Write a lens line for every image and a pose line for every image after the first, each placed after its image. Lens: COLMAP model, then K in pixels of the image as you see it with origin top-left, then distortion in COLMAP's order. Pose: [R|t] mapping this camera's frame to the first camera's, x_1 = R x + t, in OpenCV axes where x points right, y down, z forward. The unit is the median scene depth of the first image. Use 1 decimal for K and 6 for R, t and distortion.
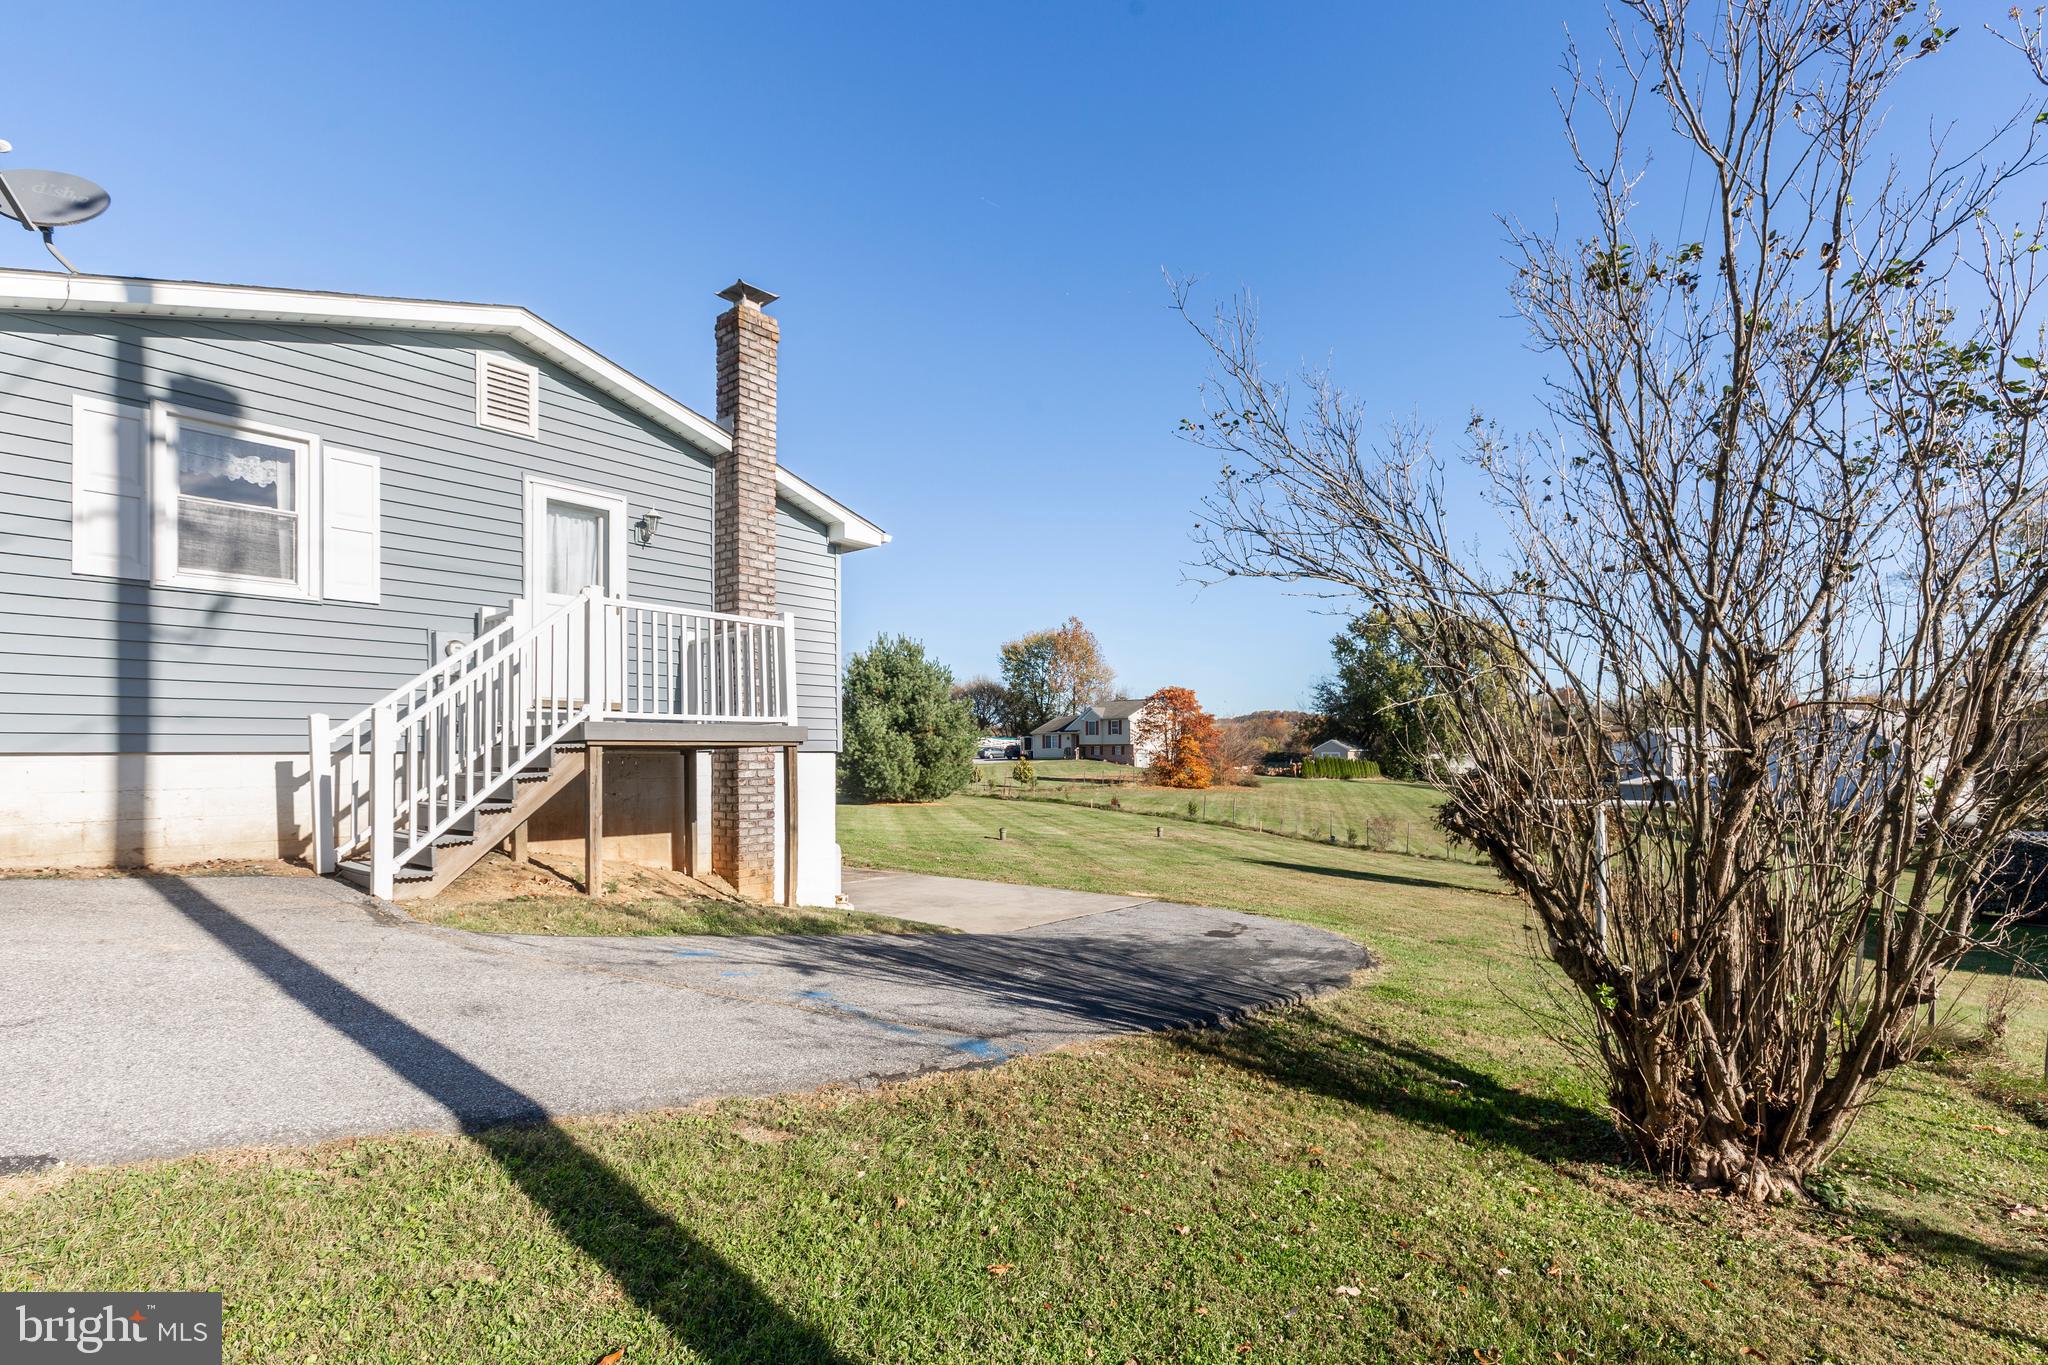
lens RADIAL K [[936.1, 0, 1037.4], [0, 936.1, 767.5], [0, 0, 1]] dist [0.005561, -0.001101]
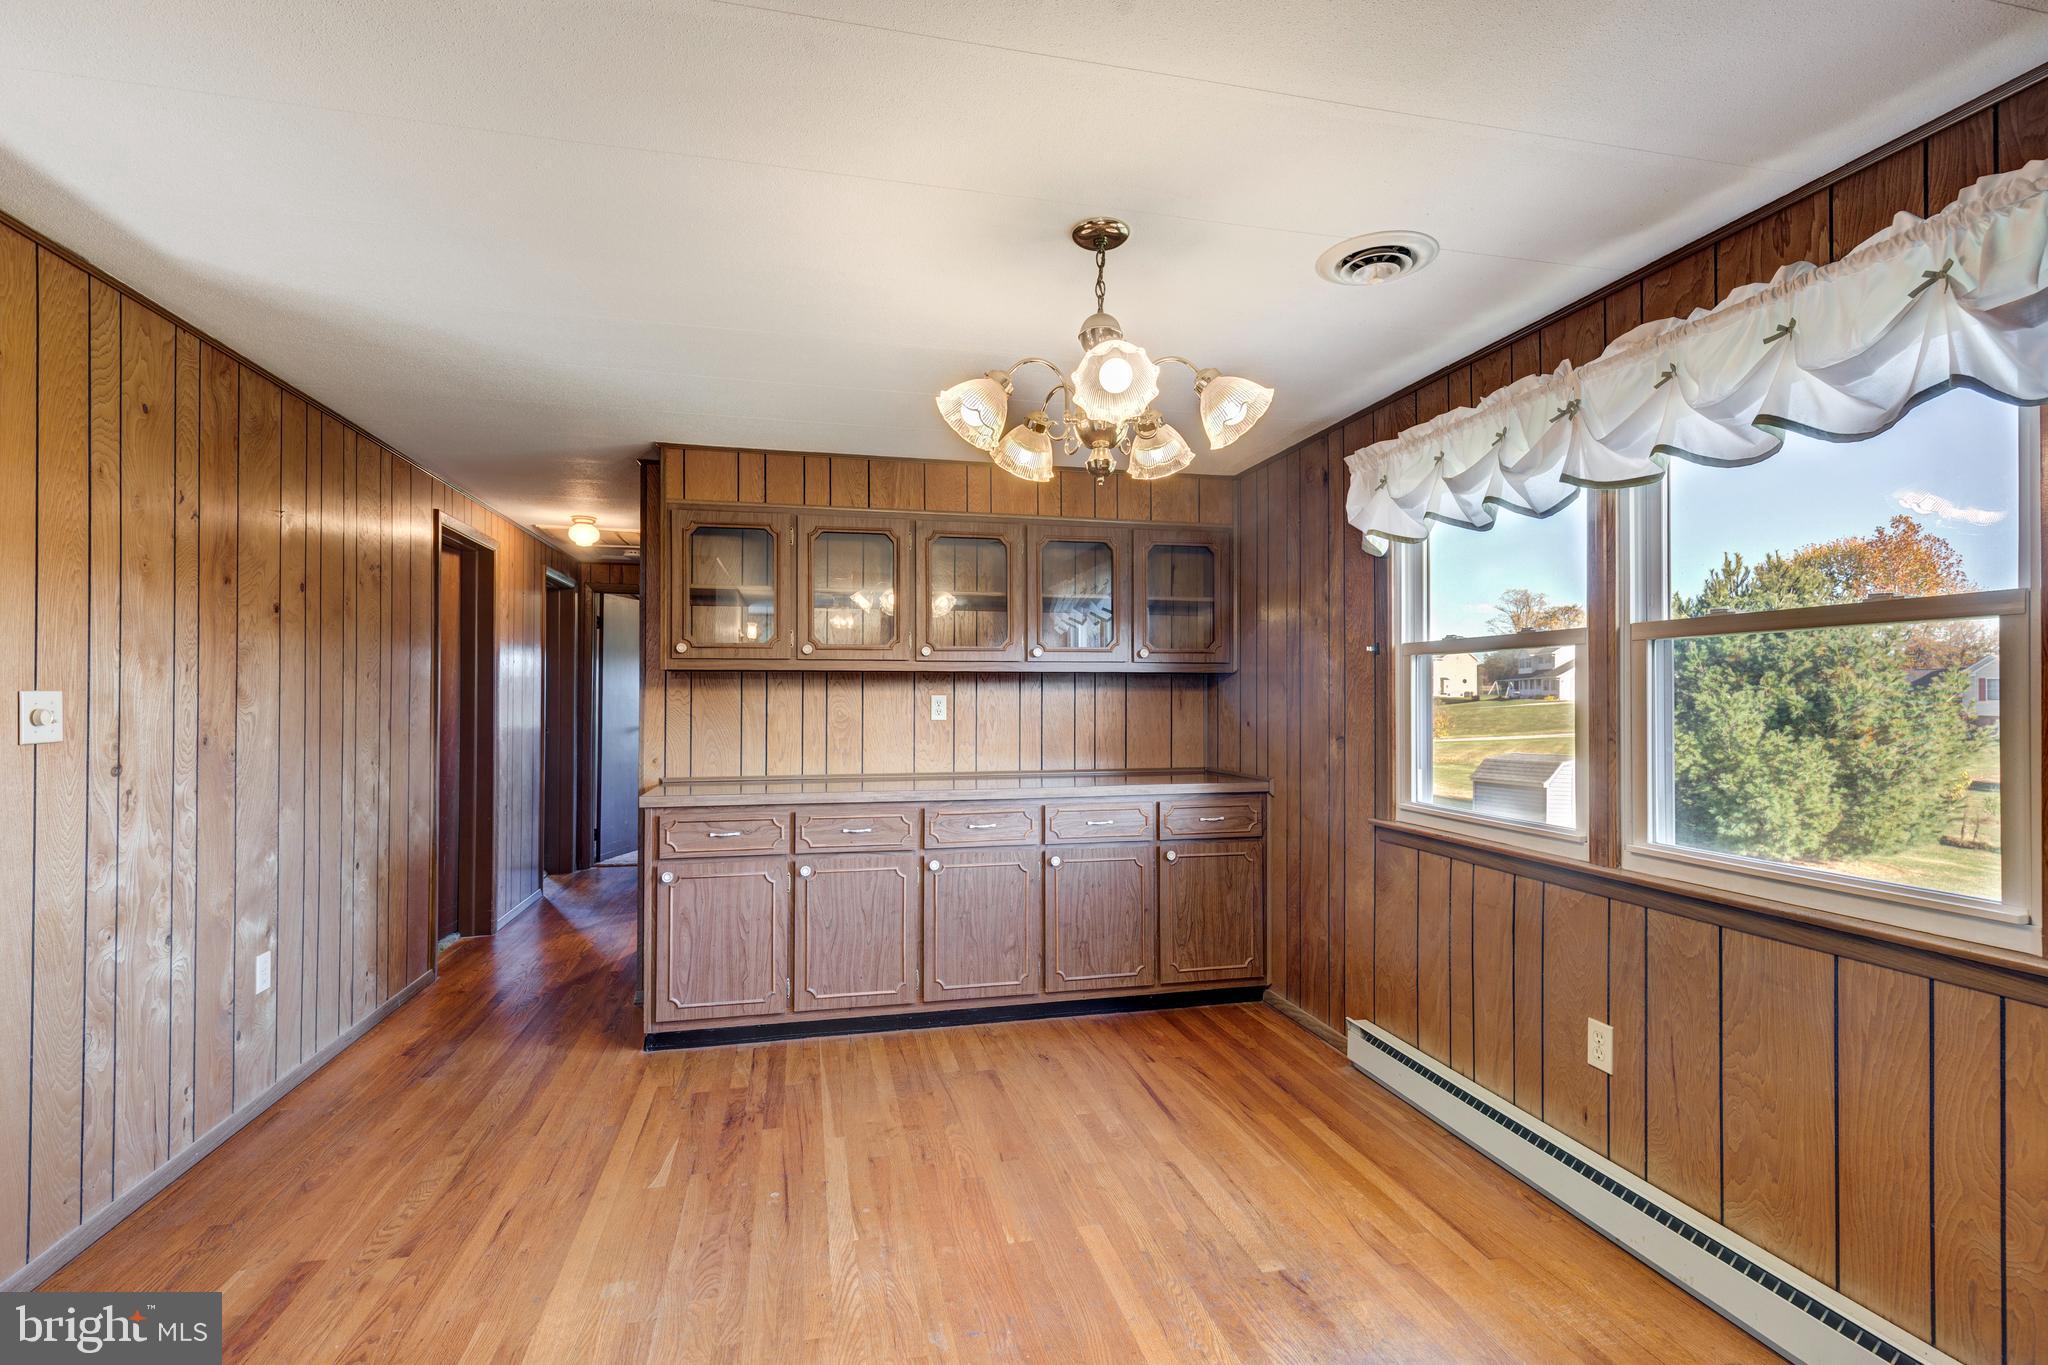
lens RADIAL K [[936.1, 0, 1011.5], [0, 936.1, 688.6], [0, 0, 1]] dist [0.005561, -0.001101]
pose [[0.785550, 0.004737, -0.618780, -0.101384], [-0.019934, 0.999645, -0.017654, -0.028046], [0.618477, 0.026202, 0.785366, 0.179686]]
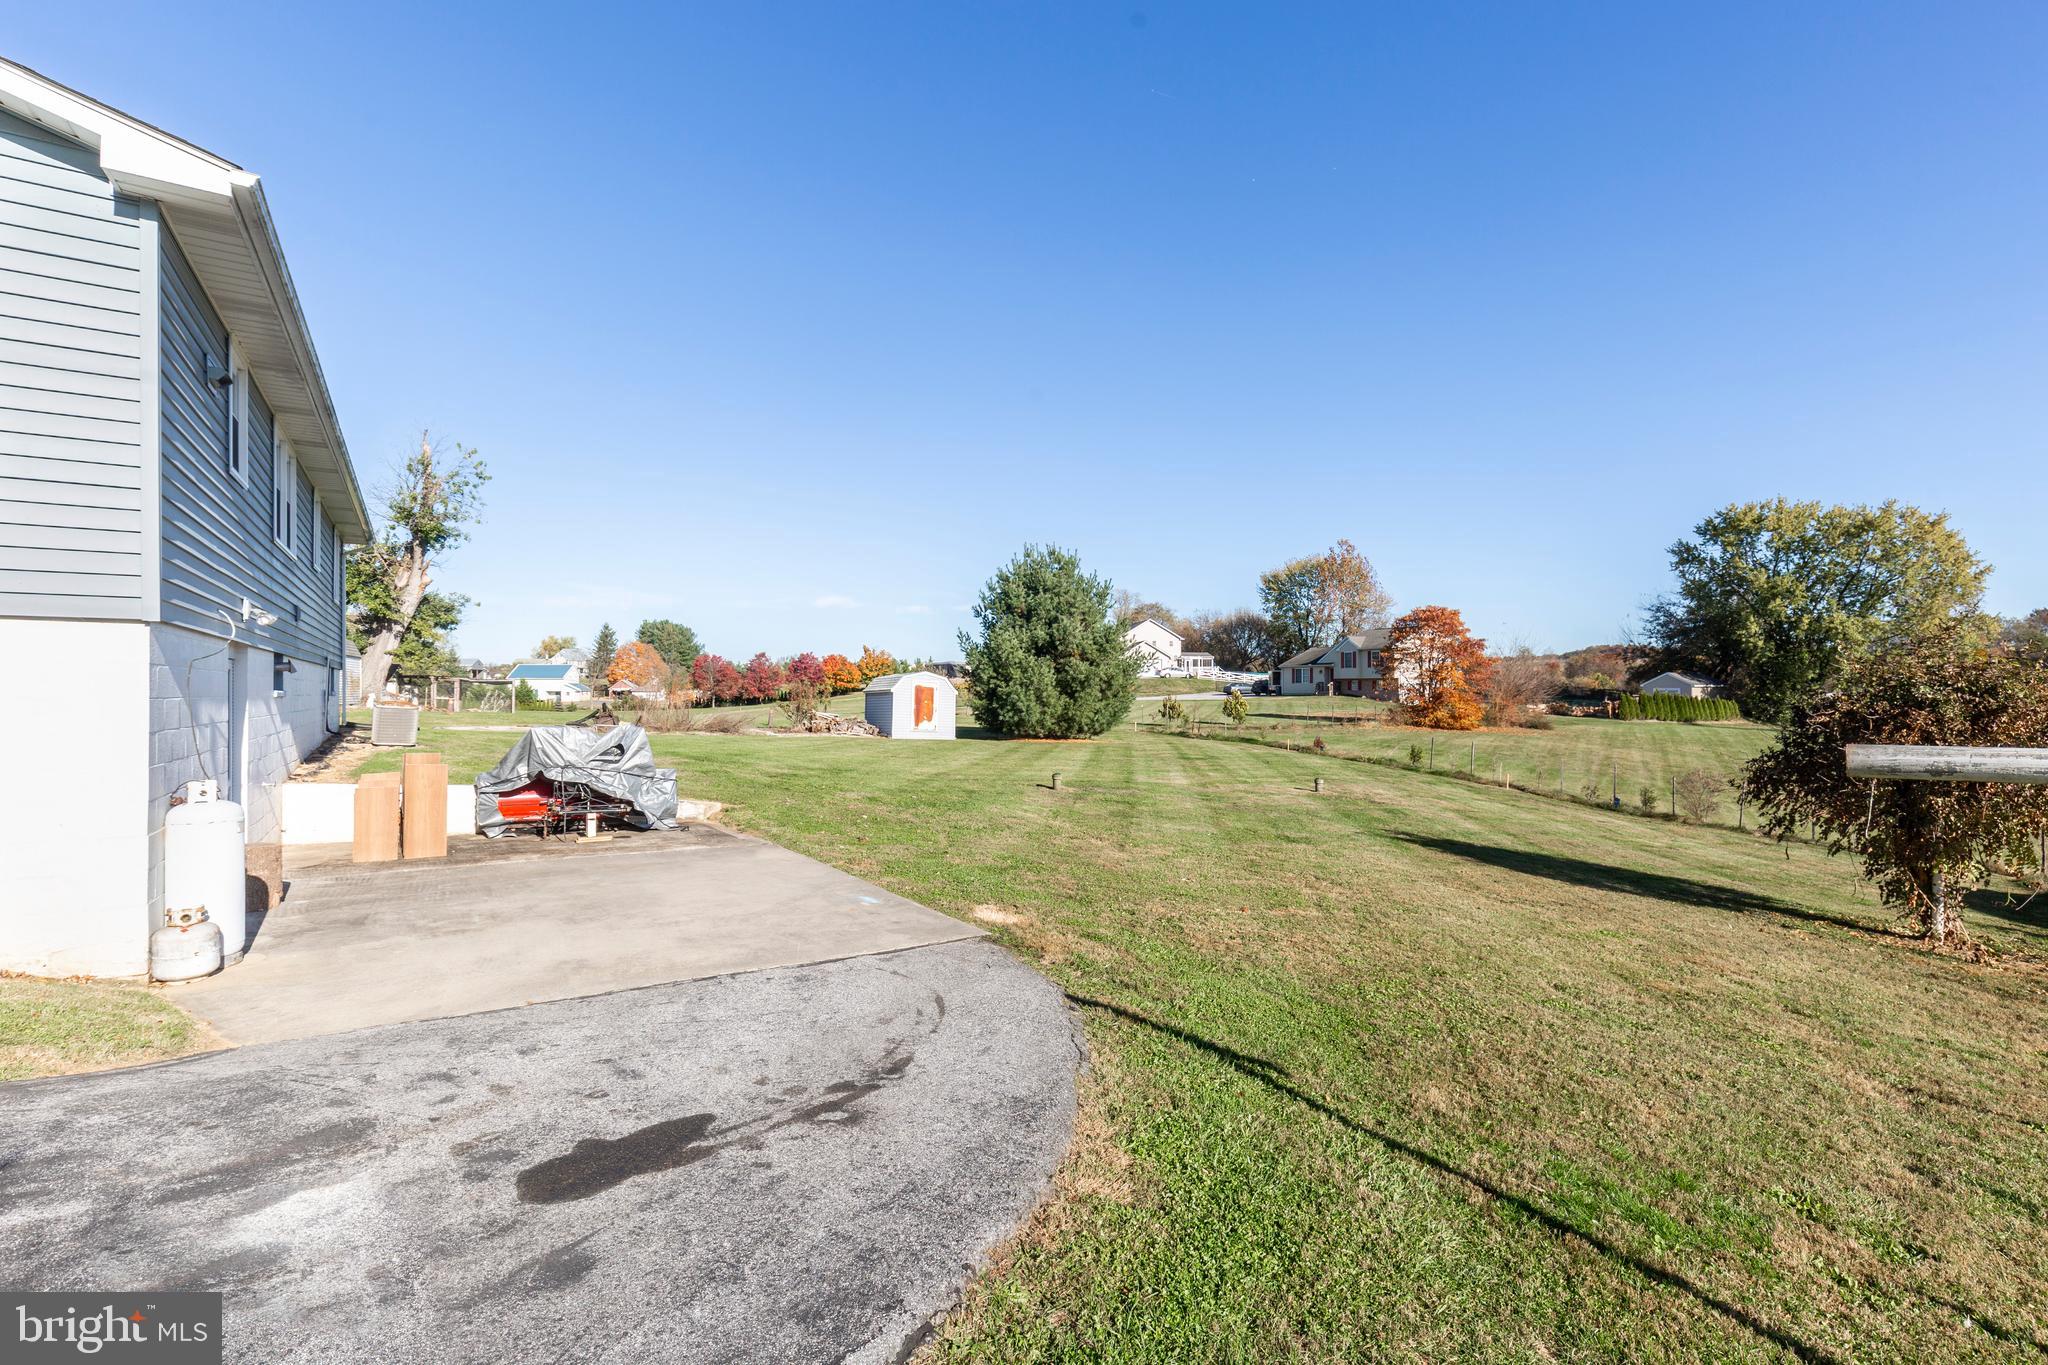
lens RADIAL K [[936.1, 0, 1019.7], [0, 936.1, 685.8], [0, 0, 1]] dist [0.005561, -0.001101]
pose [[0.949302, 0.001066, -0.314362, 0.064376], [-0.008105, 0.999745, -0.021085, 0.004465], [0.314260, 0.022564, 0.949069, 0.109793]]
